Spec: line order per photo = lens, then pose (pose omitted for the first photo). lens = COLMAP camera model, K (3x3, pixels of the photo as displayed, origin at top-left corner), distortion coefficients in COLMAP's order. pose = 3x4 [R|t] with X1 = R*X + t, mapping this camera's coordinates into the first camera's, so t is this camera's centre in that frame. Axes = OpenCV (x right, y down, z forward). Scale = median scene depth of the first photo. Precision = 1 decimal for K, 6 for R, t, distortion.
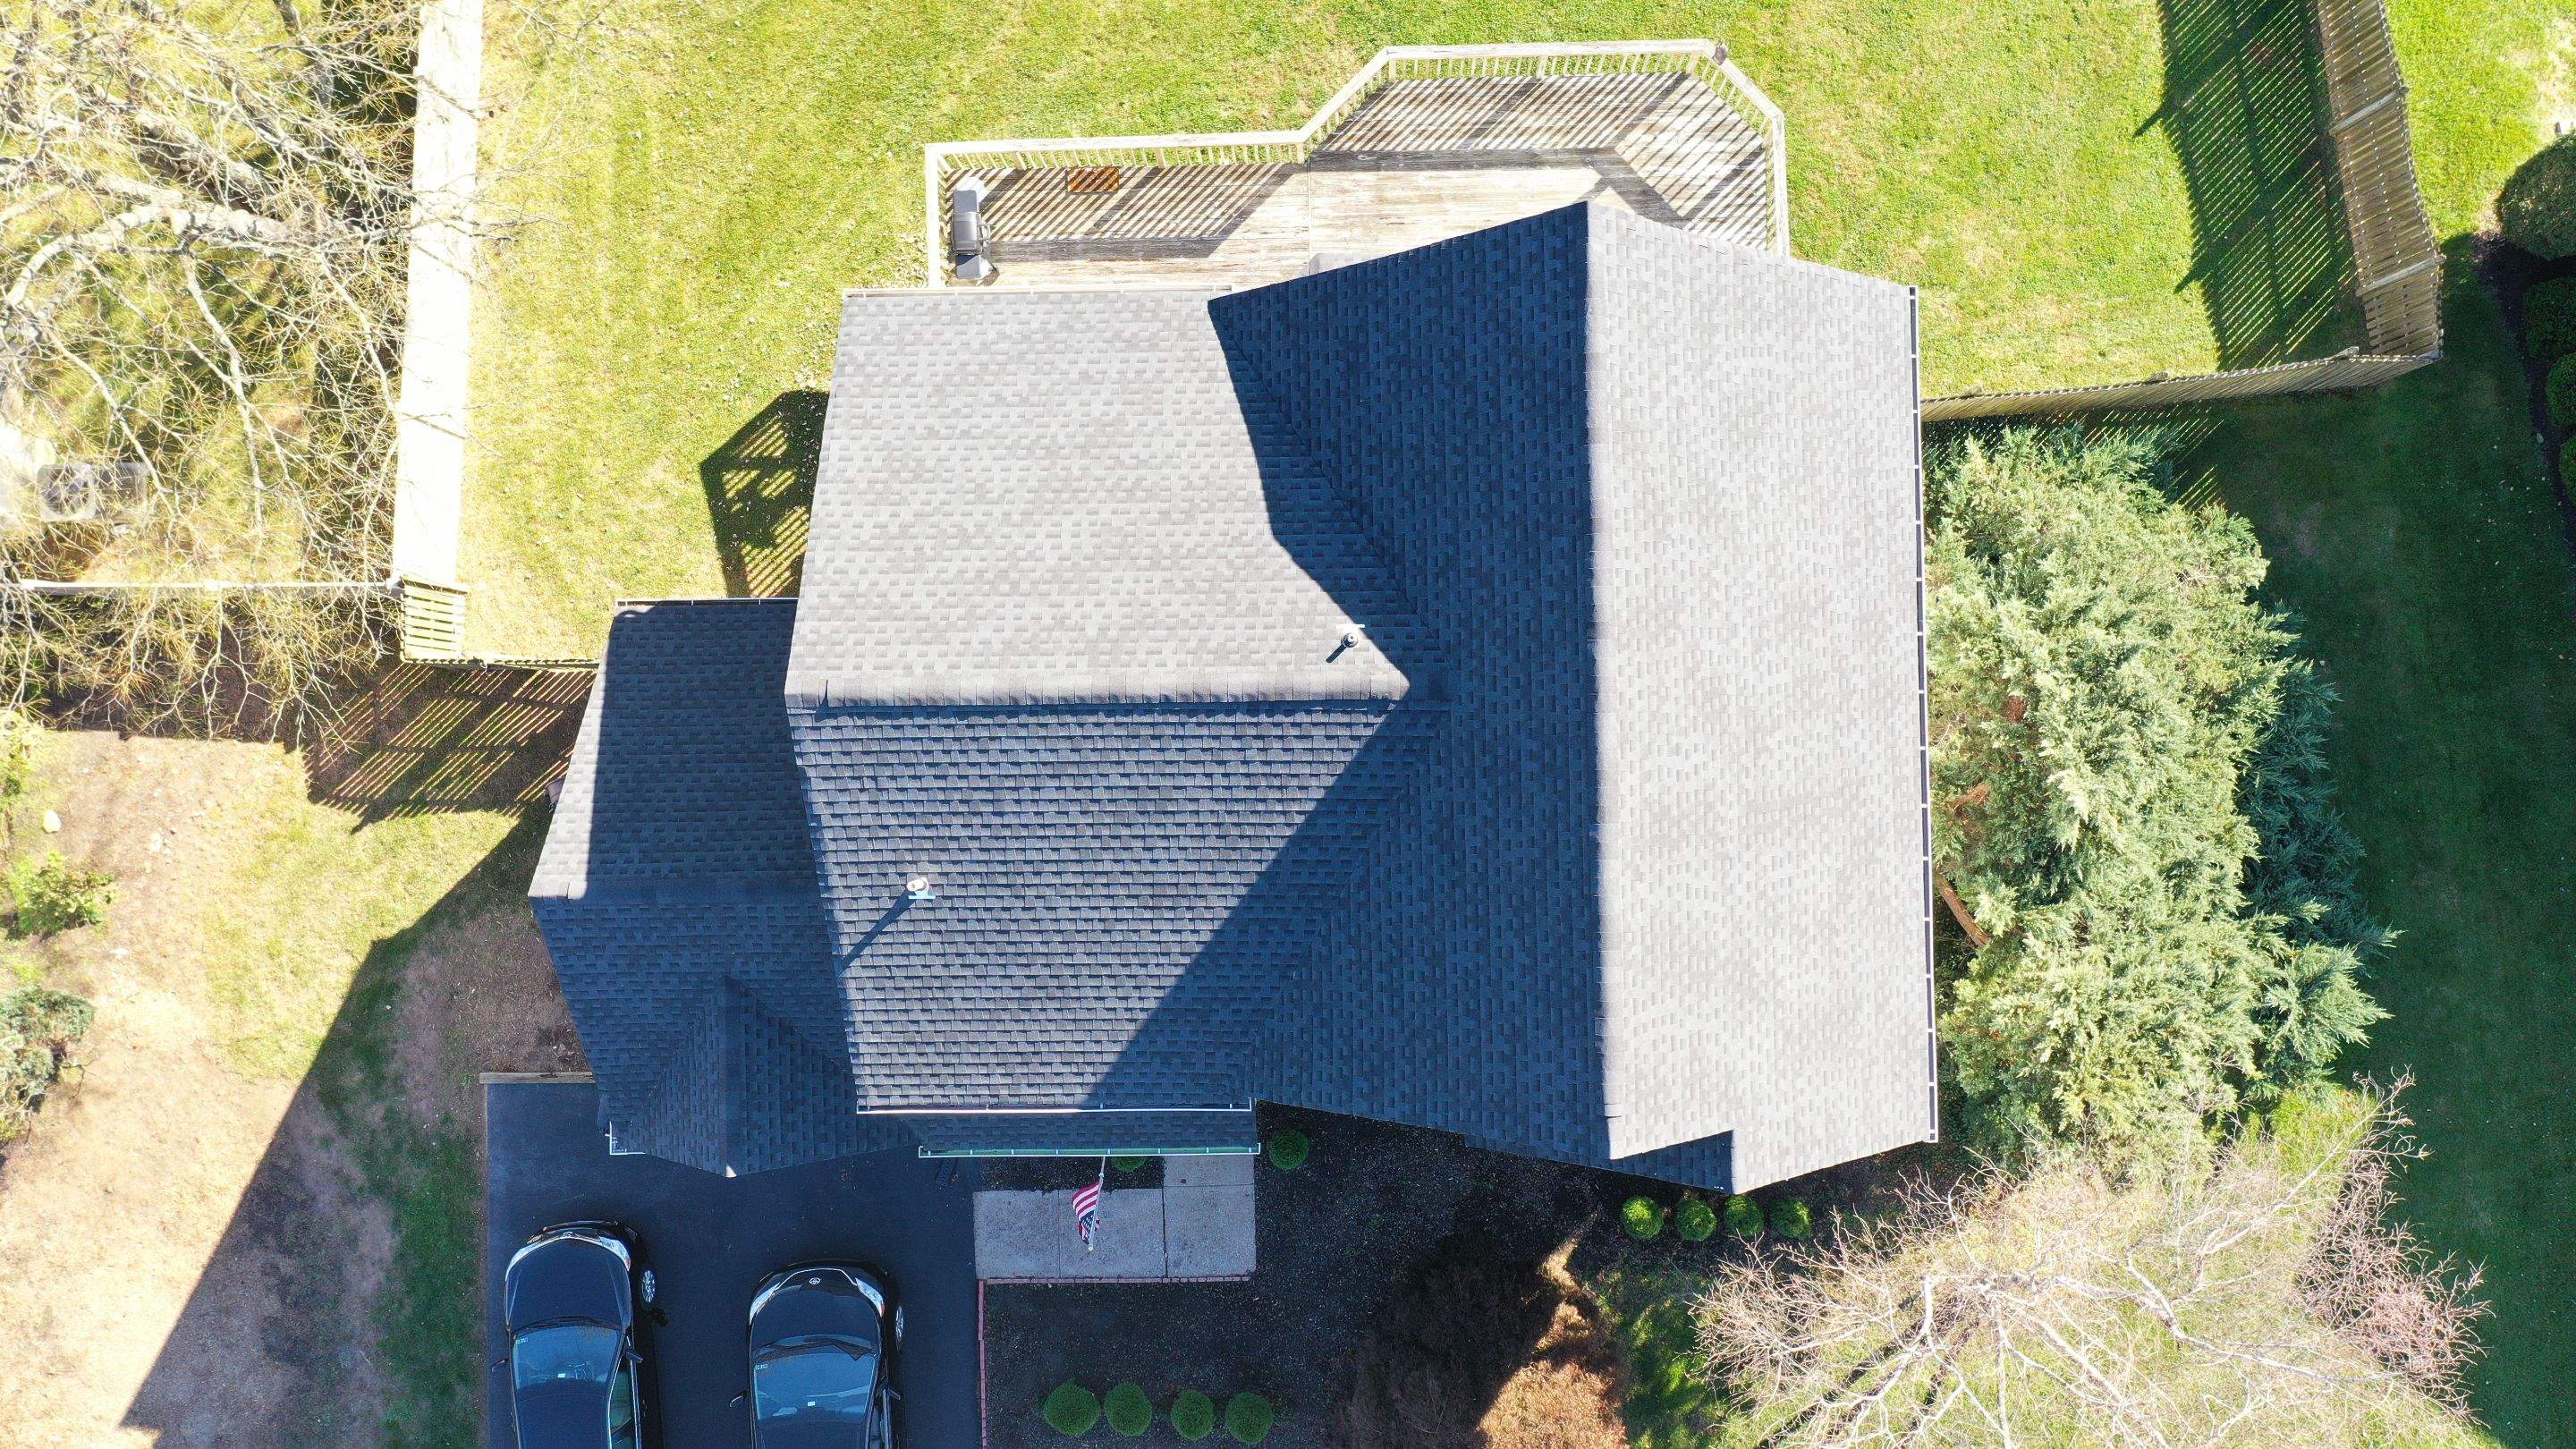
lens RADIAL K [[2047.7, 0, 1296.4], [0, 2047.7, 728.9], [0, 0, 1]] dist [0.016401, 0.001975]
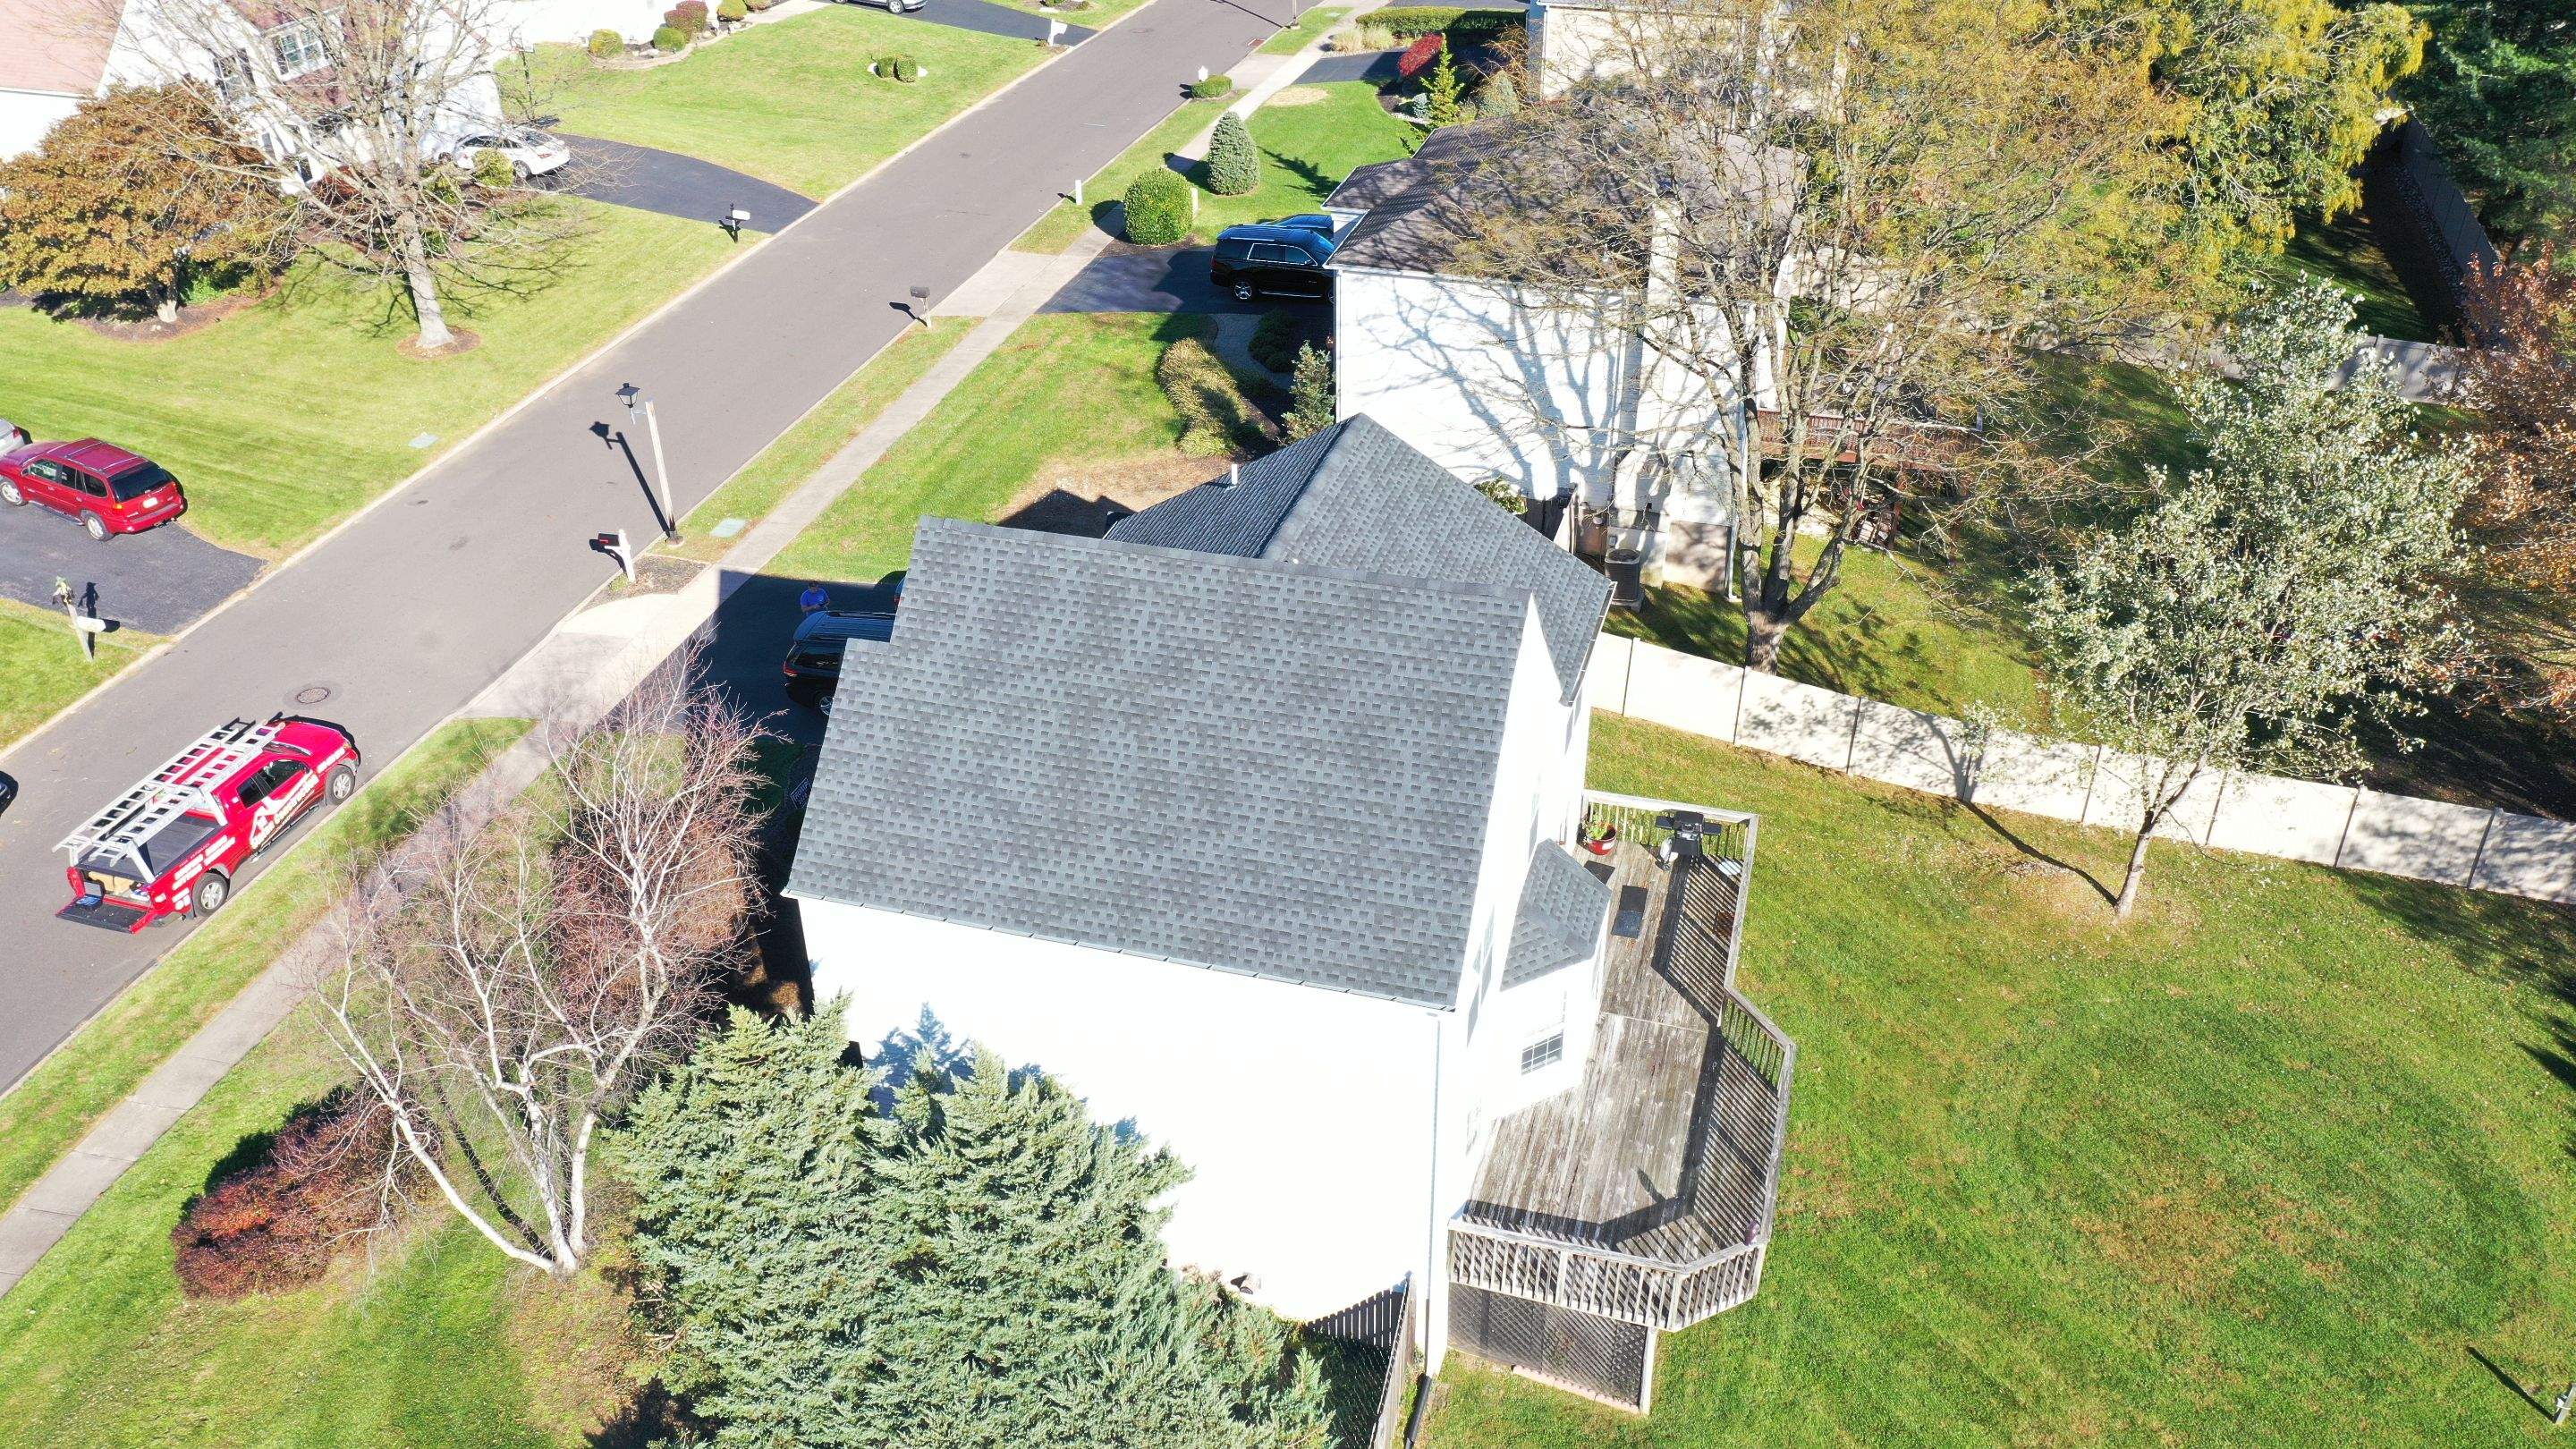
lens RADIAL K [[2047.7, 0, 1289.2], [0, 2047.7, 733.1], [0, 0, 1]] dist [0.016401, 0.001975]
pose [[-0.298783, 0.532230, -0.792124, 1.074707], [-0.953905, -0.142044, 0.264366, -0.380772], [0.028187, 0.834599, 0.550137, 0.224954]]
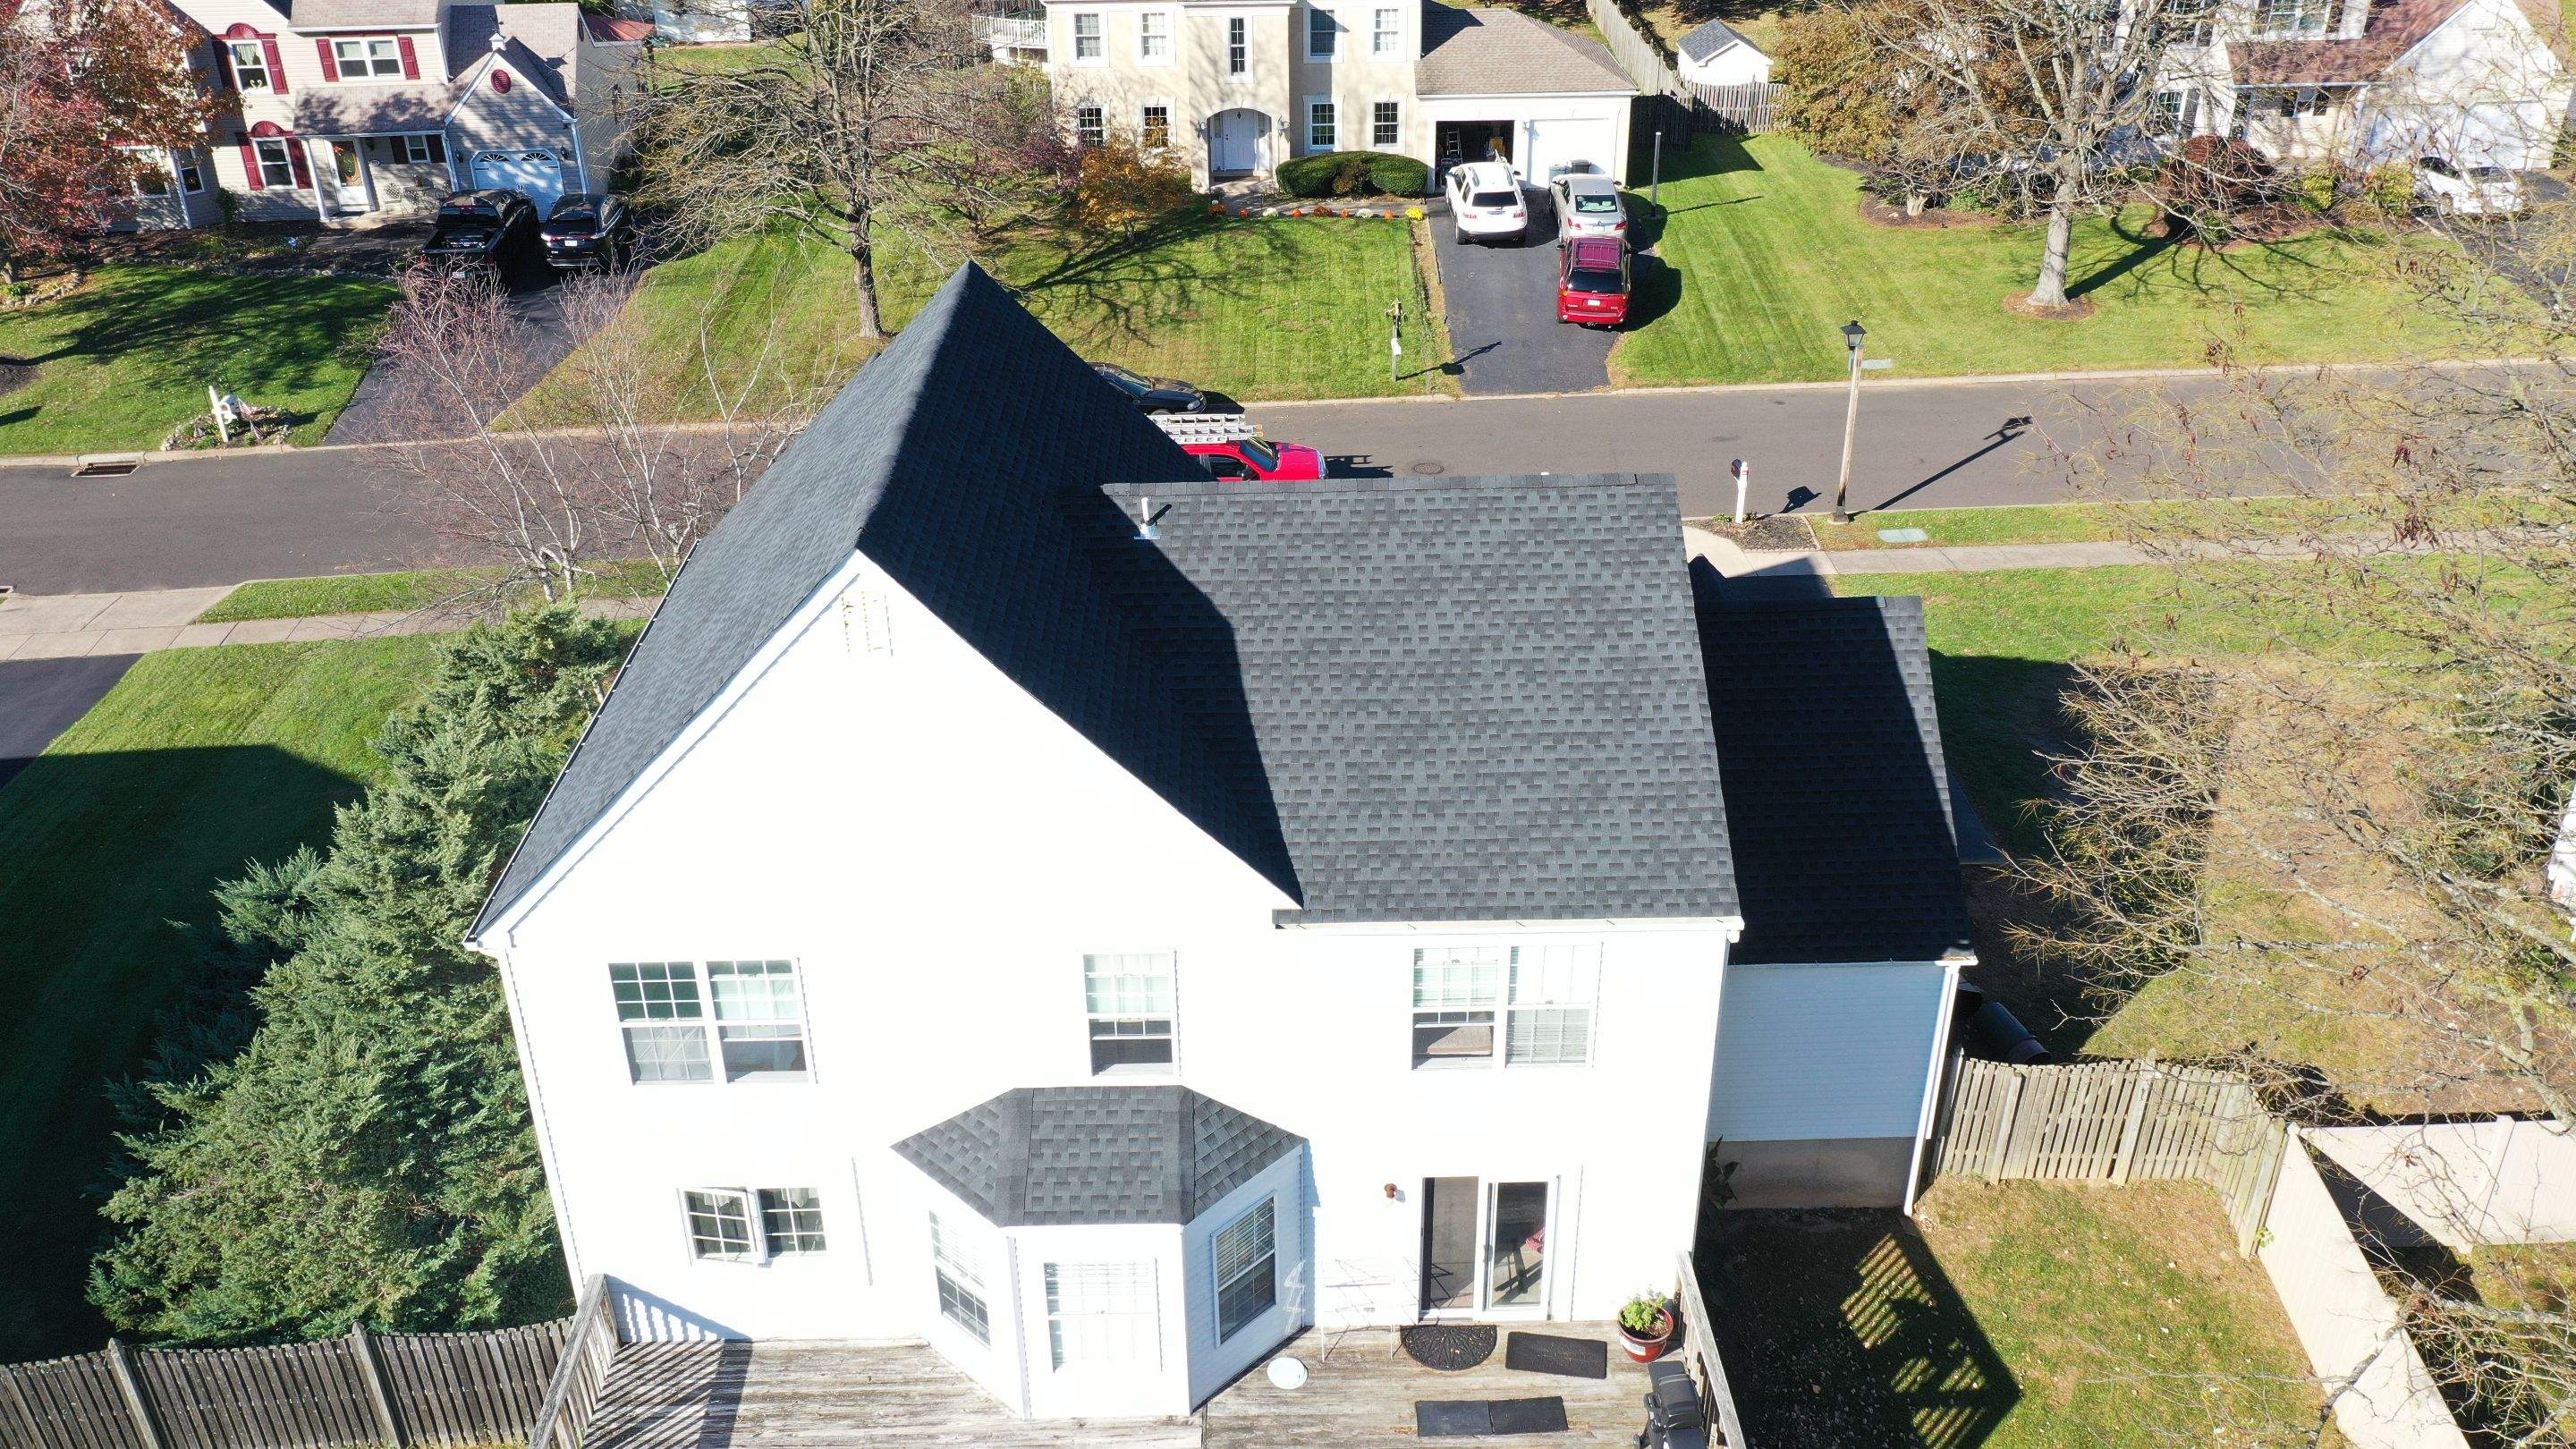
lens RADIAL K [[2047.7, 0, 1294.0], [0, 2047.7, 720.1], [0, 0, 1]] dist [0.016401, 0.001975]
pose [[-0.999164, 0.037832, 0.015497, -0.051635], [-0.003803, -0.463424, 0.886128, -0.861998], [0.040706, 0.885329, 0.463180, 0.506355]]
